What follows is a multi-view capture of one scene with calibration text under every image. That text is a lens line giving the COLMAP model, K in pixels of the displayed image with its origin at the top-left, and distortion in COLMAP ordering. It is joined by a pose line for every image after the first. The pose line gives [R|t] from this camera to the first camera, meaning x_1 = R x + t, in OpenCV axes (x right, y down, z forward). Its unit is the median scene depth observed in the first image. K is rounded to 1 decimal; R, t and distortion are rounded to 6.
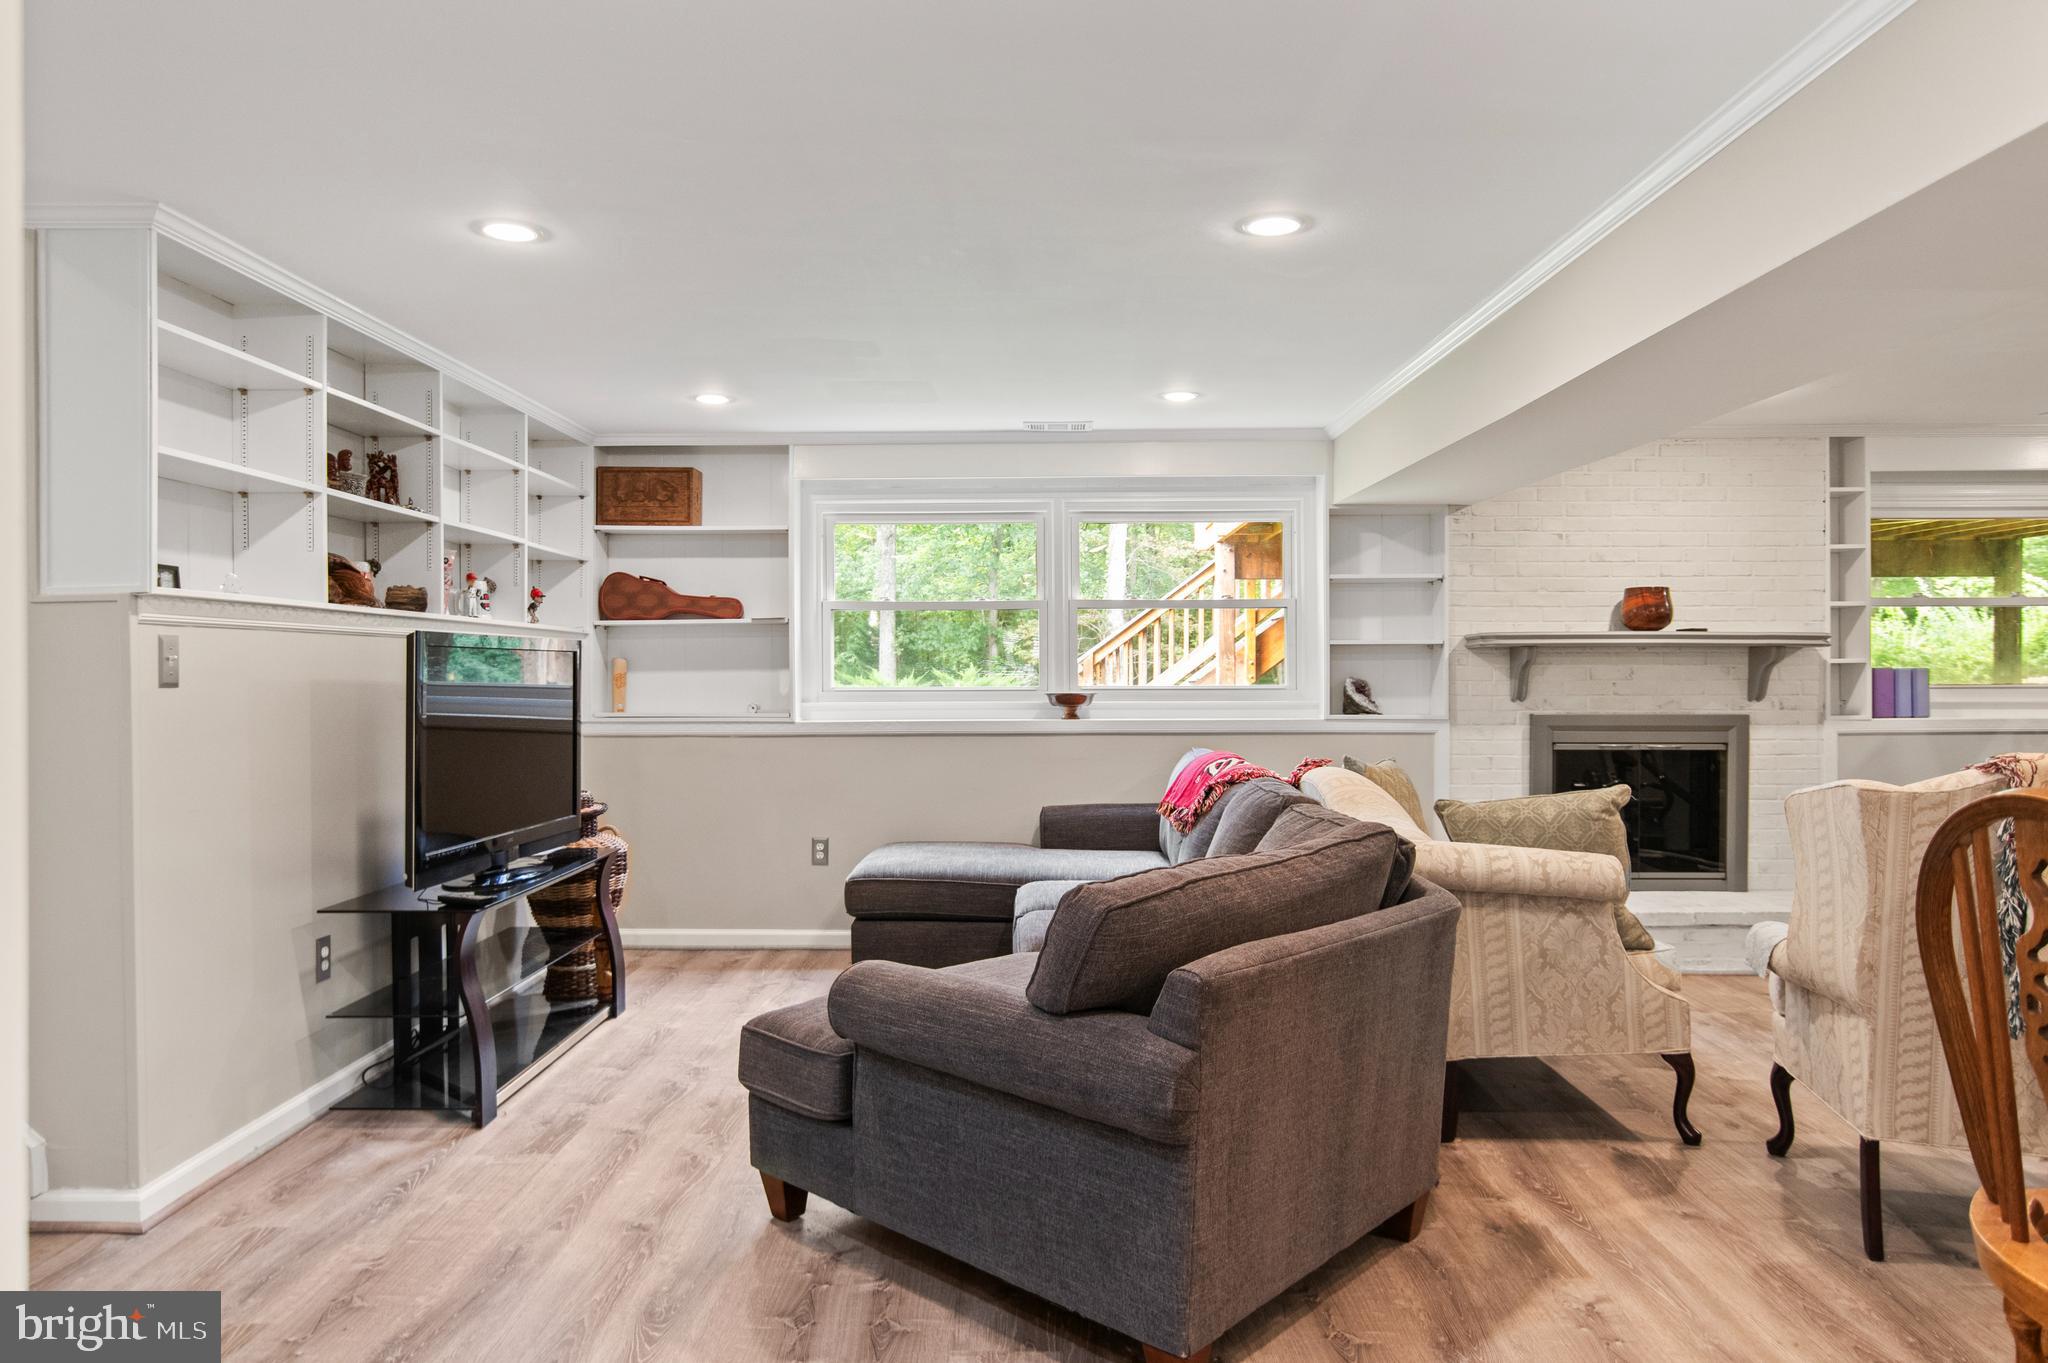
lens RADIAL K [[1385.2, 0, 1017.3], [0, 1385.2, 677.7], [0, 0, 1]] dist [0.003046, 0.007178]
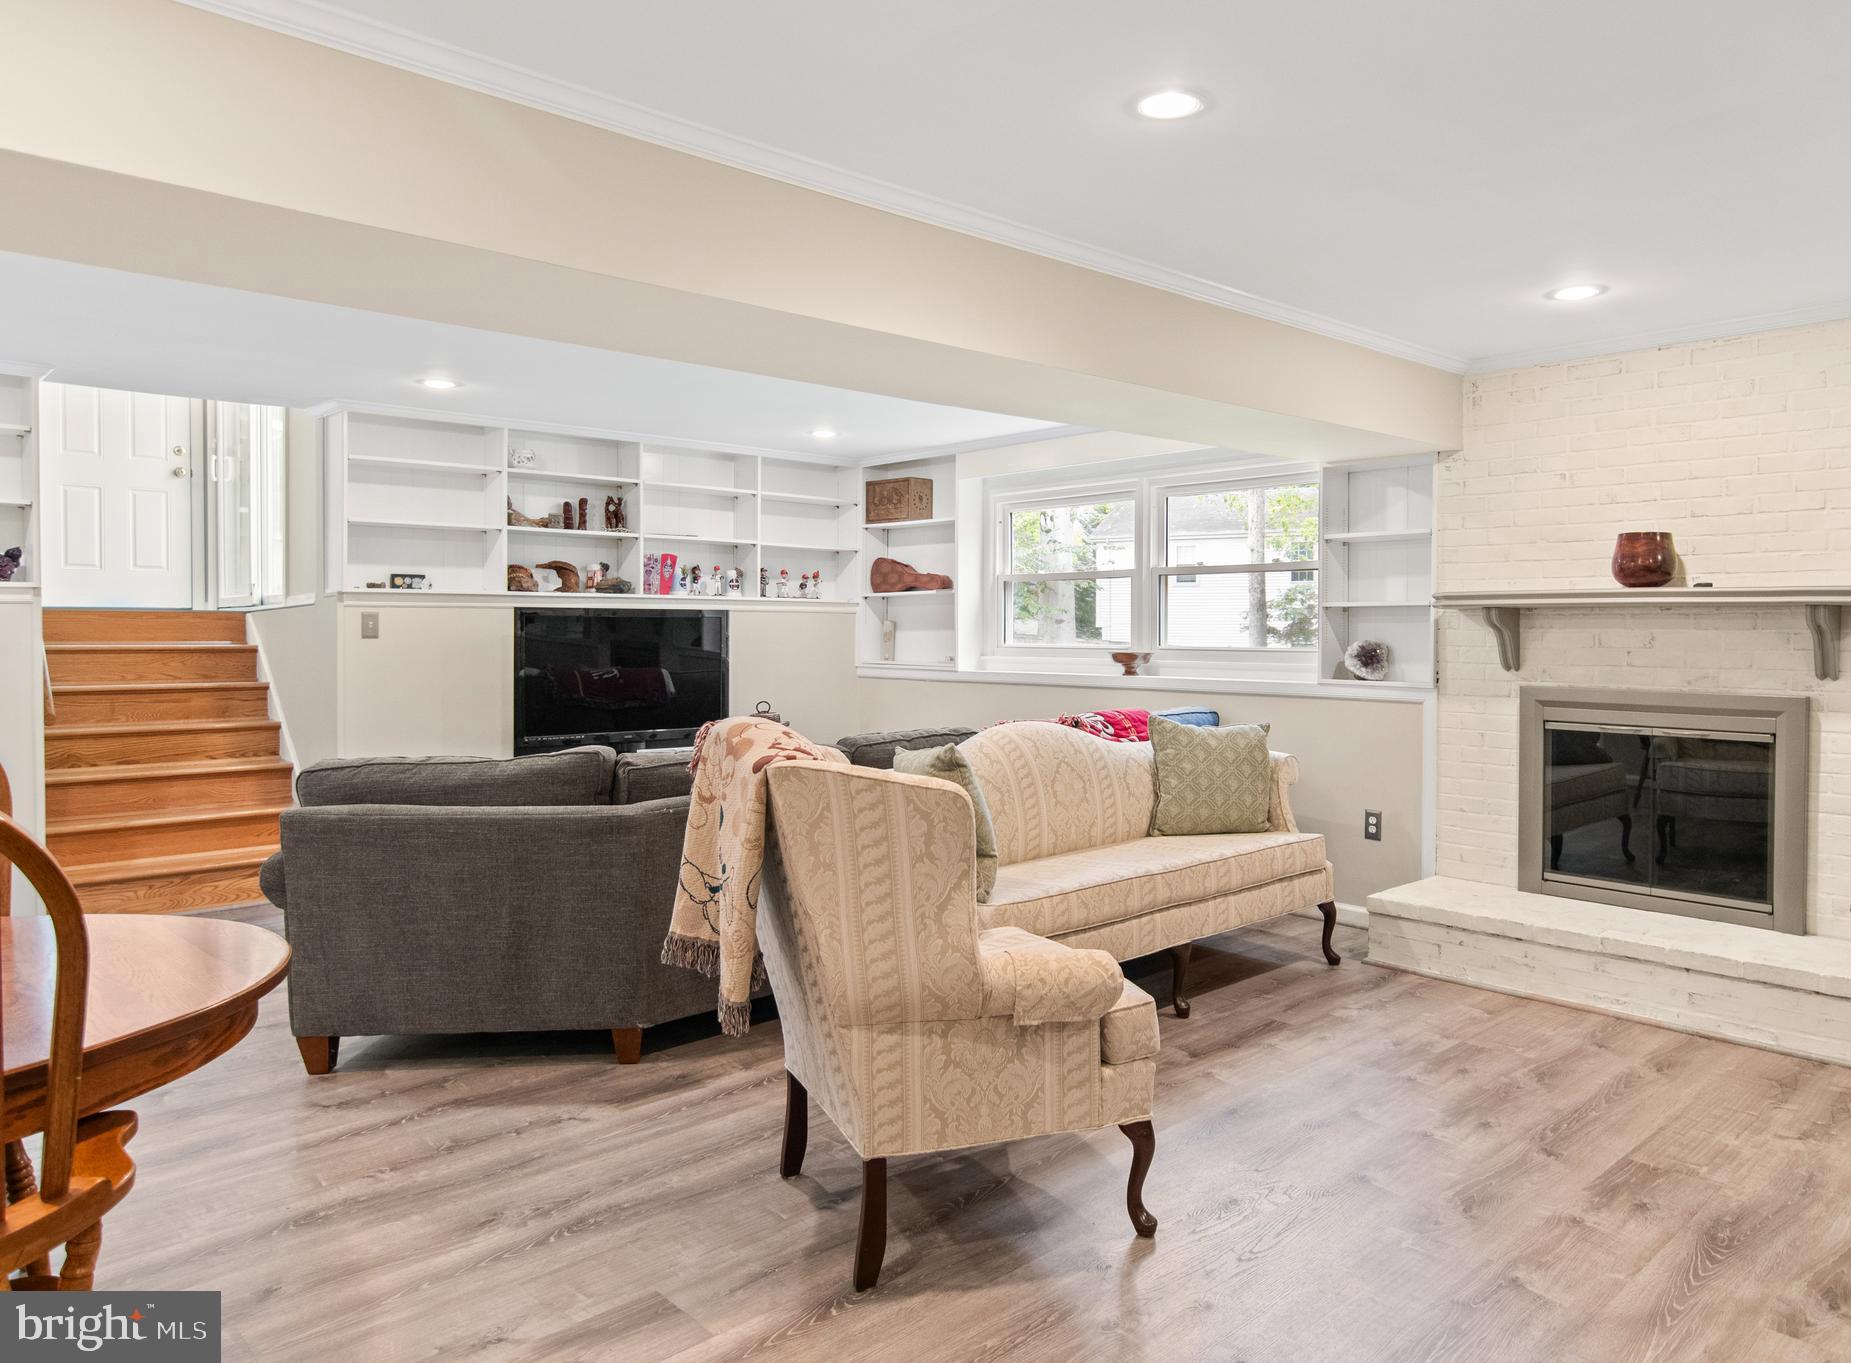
lens RADIAL K [[1247.2, 0, 911.8], [0, 1247.2, 636.5], [0, 0, 1]] dist [-0.007617, -0.001138]
pose [[0.686572, 0.009206, -0.727004, 0.674373], [-0.007495, 0.999956, 0.005585, -0.005990], [0.727024, 0.001615, 0.686611, 0.192868]]
